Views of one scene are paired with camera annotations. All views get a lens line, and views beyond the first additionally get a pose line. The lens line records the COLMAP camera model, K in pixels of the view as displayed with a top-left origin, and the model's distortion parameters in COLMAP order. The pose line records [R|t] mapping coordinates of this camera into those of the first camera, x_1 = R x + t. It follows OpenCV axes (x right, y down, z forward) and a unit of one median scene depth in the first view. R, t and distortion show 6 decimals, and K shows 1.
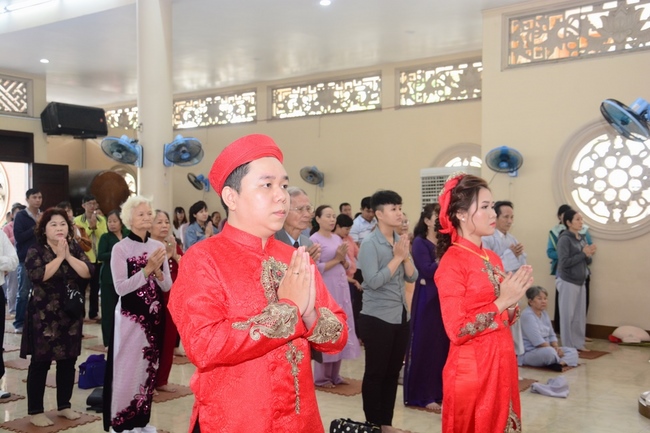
lens RADIAL K [[746.5, 0, 325.0], [0, 746.5, 216.5], [0, 0, 1]] dist [0.072089, 0.026626]
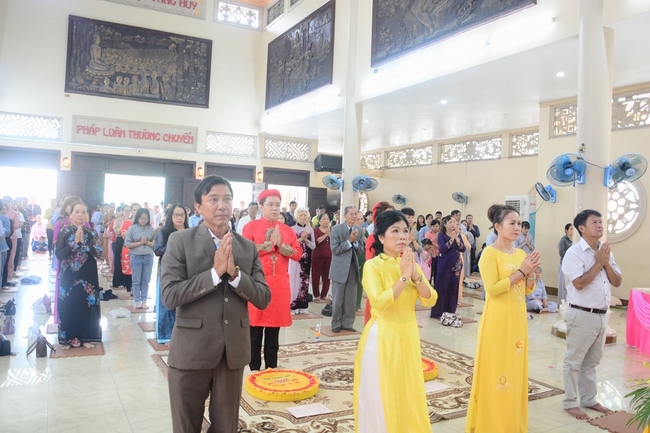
lens RADIAL K [[509.3, 0, 325.0], [0, 509.3, 216.5], [0, 0, 1]] dist [-0.160422, 0.128518]
pose [[0.917207, 0.041098, -0.396287, 0.155734], [-0.044549, 0.999007, 0.000495, -0.000244], [0.395913, 0.017200, 0.918127, -0.140710]]
